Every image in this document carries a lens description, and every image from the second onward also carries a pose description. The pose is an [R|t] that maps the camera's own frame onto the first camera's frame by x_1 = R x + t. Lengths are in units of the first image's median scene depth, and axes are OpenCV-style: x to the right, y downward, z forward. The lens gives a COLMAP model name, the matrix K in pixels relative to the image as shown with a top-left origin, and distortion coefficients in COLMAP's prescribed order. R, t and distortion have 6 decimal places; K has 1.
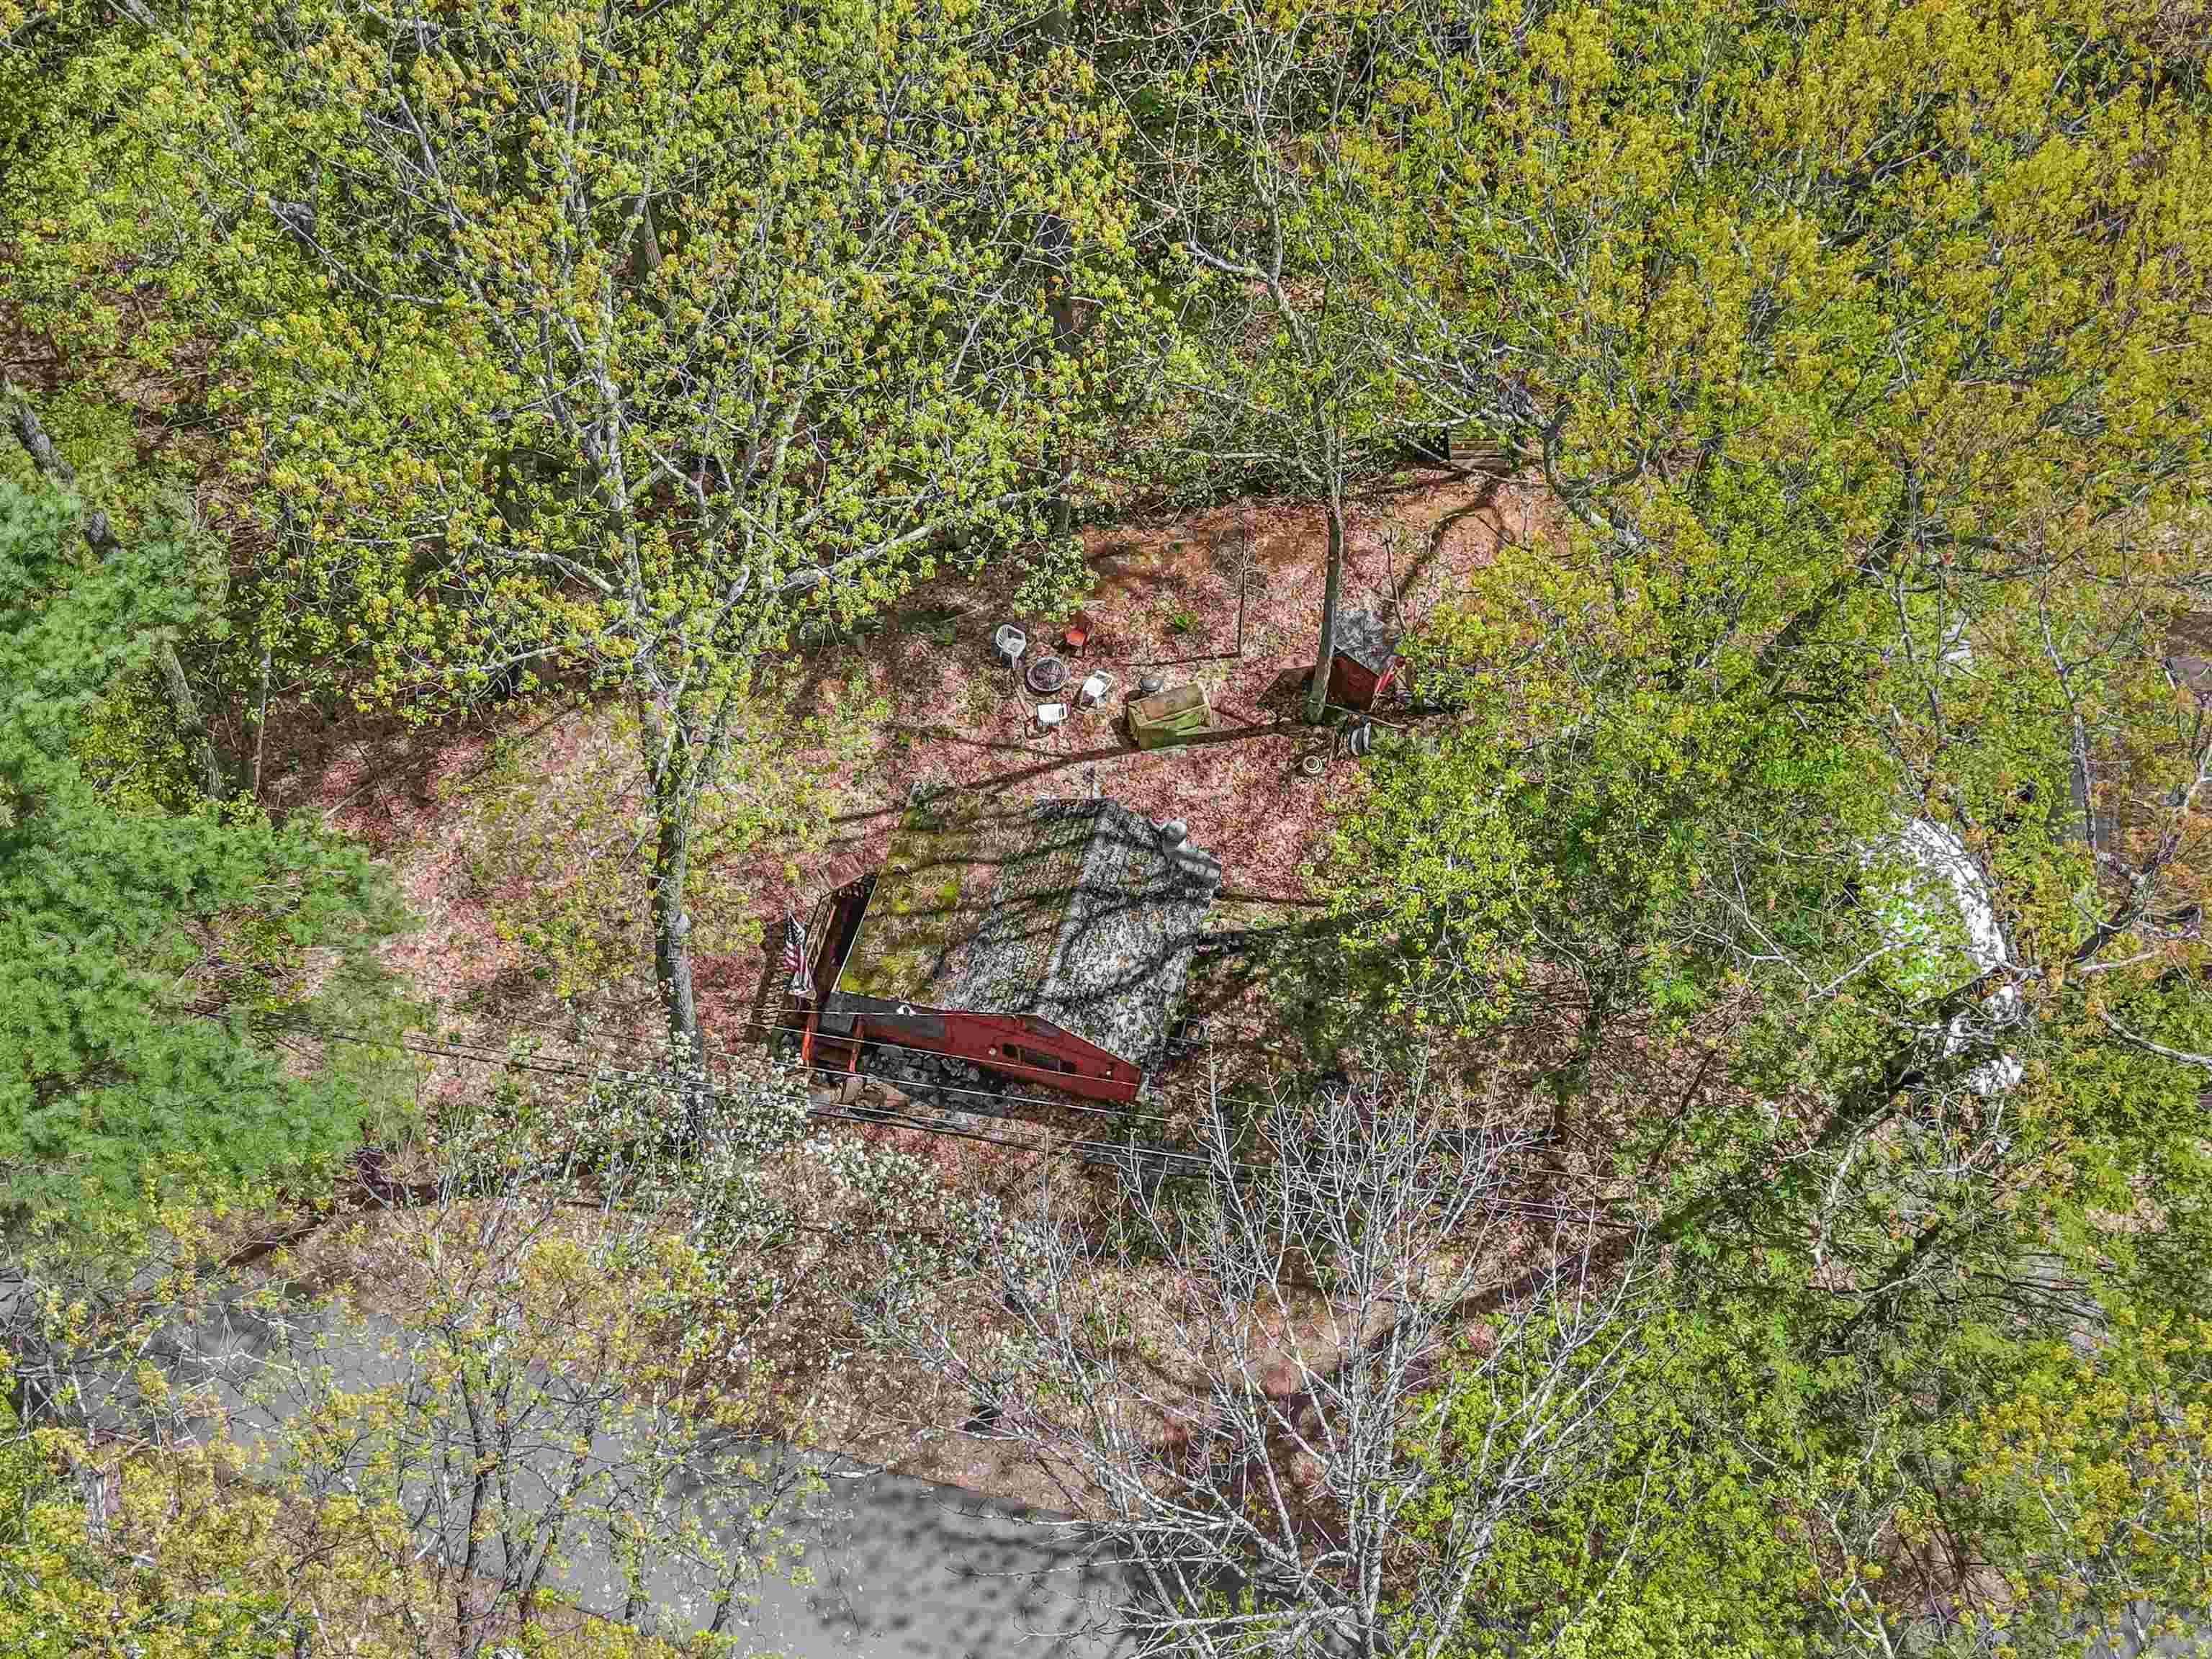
lens RADIAL K [[1814.9, 0, 1106.0], [0, 1814.9, 829.5], [0, 0, 1]] dist [-0.083573, -0.000569]
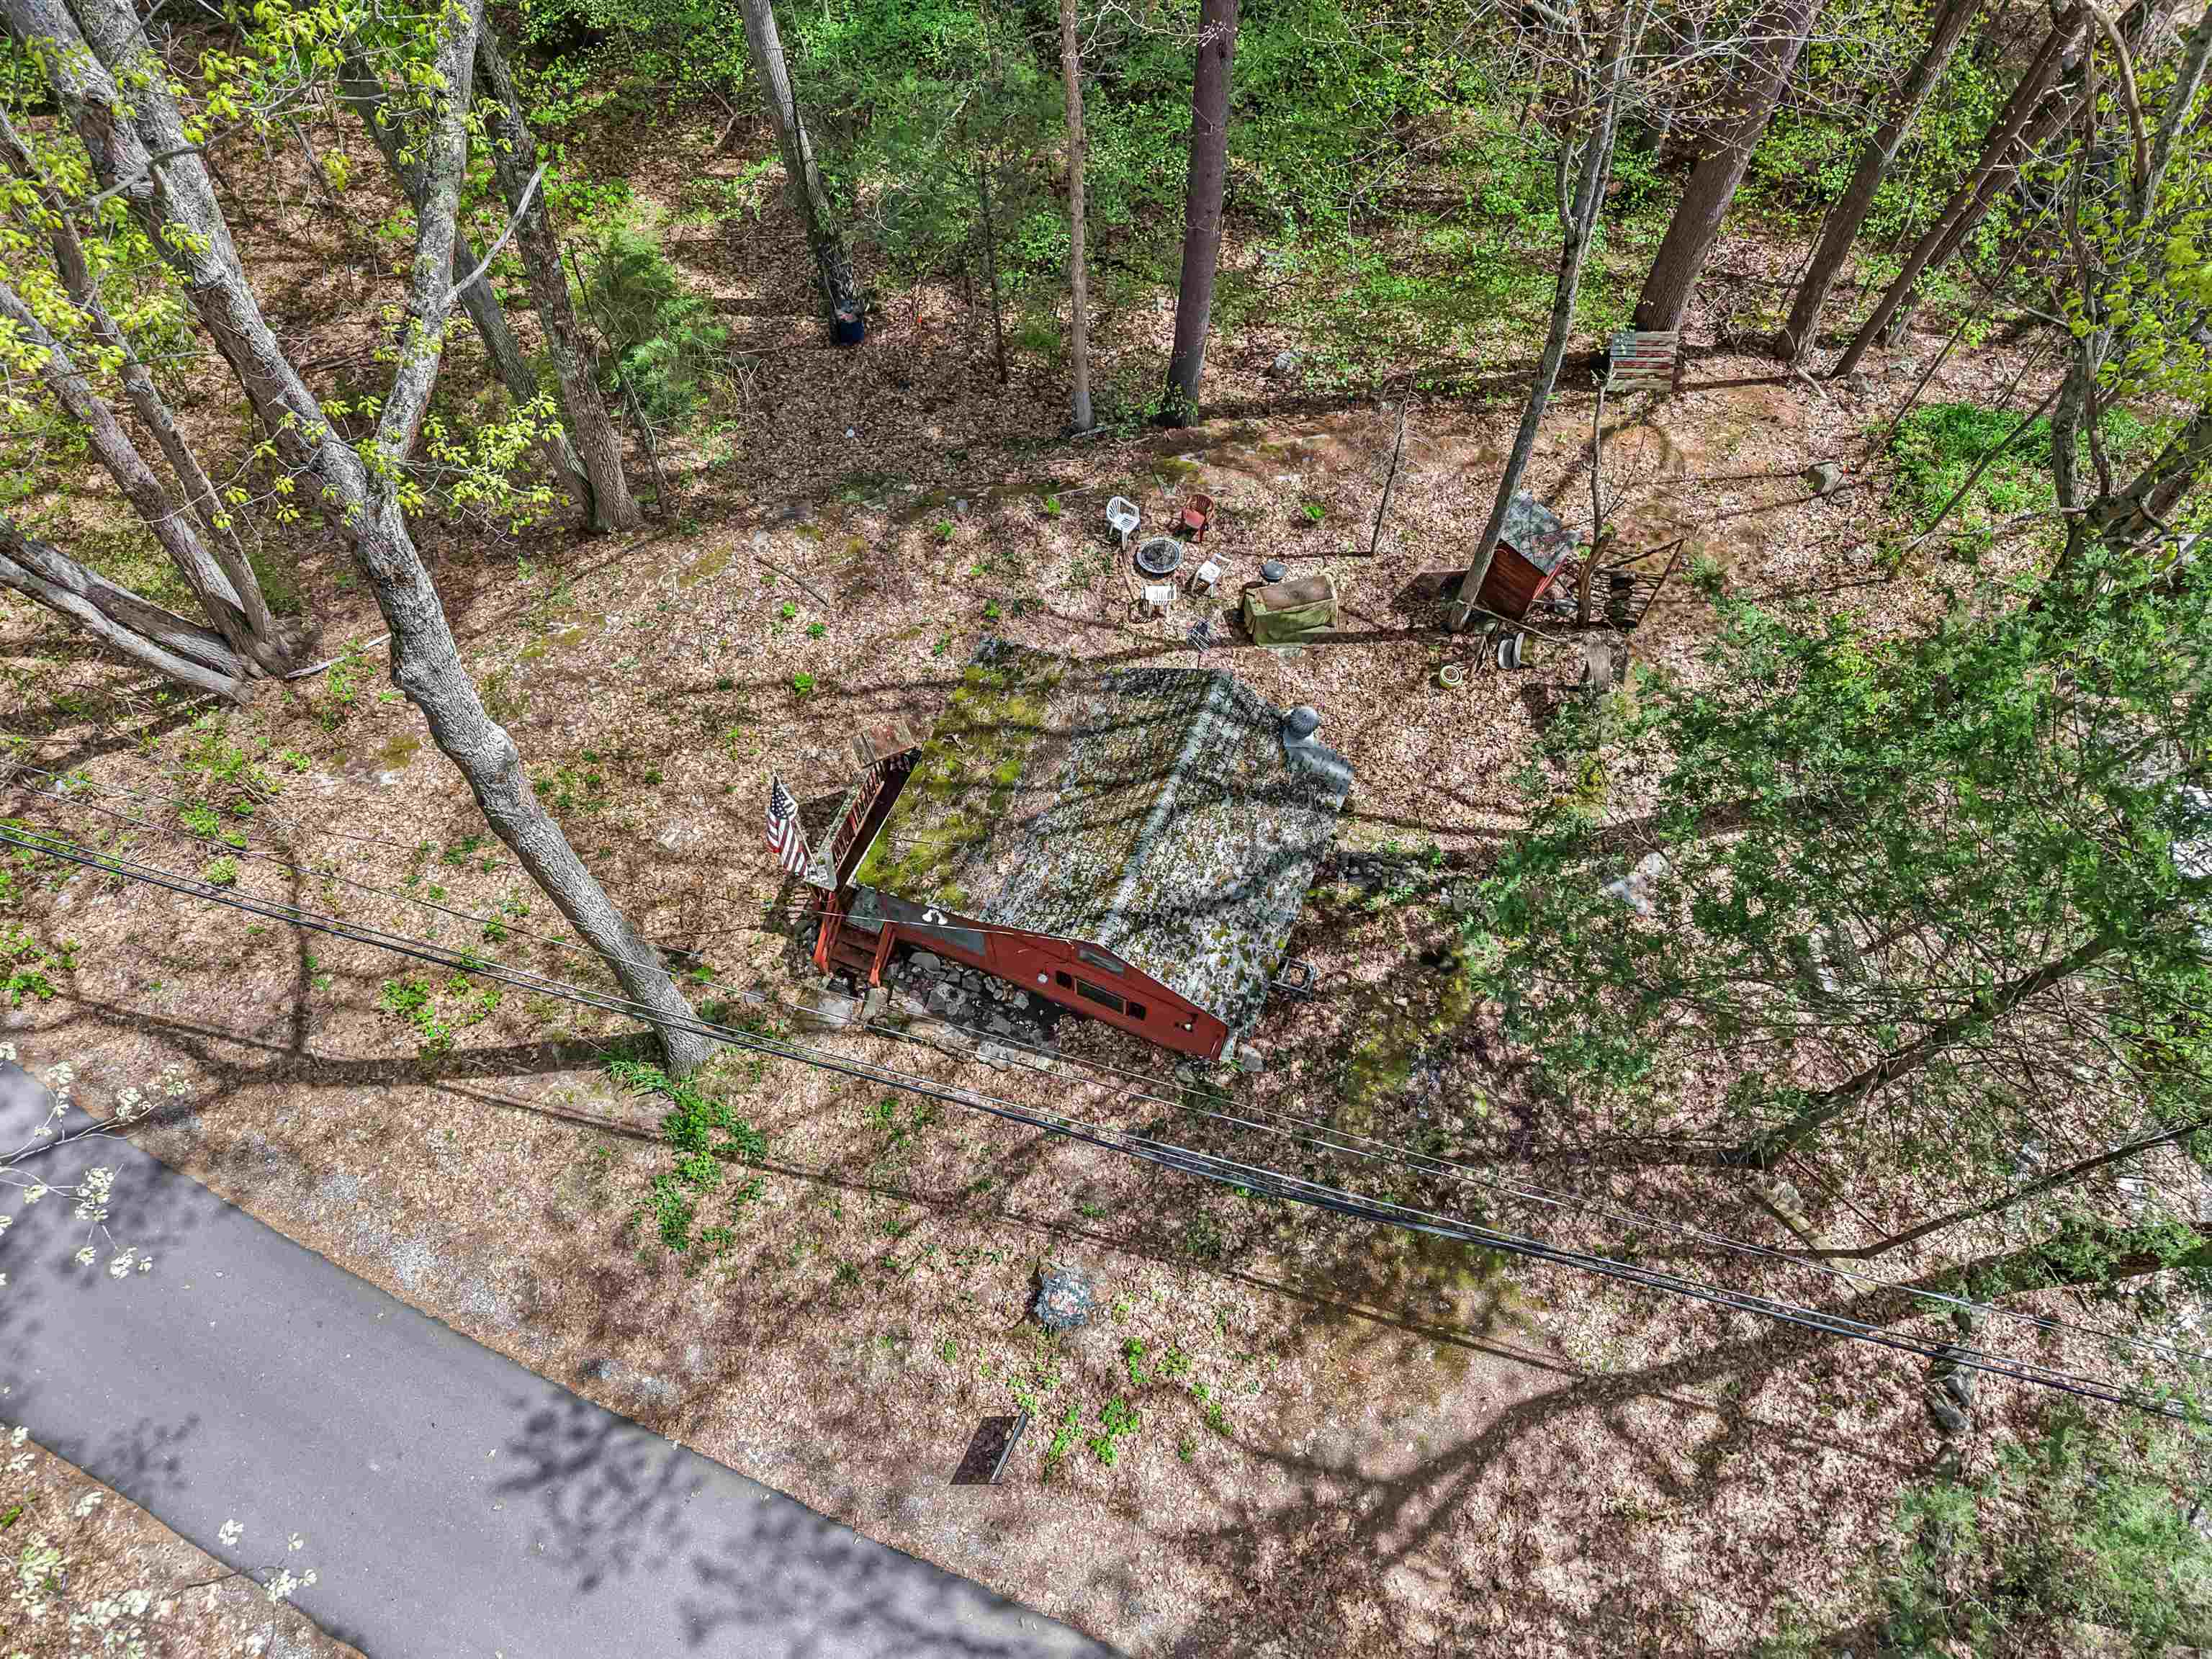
lens RADIAL K [[1814.9, 0, 1106.0], [0, 1814.9, 829.5], [0, 0, 1]] dist [-0.083573, -0.000569]
pose [[0.994344, 0.093846, -0.049730, -0.001951], [-0.091171, 0.994393, 0.053575, 0.011825], [0.054479, -0.048738, 0.997325, 0.192881]]
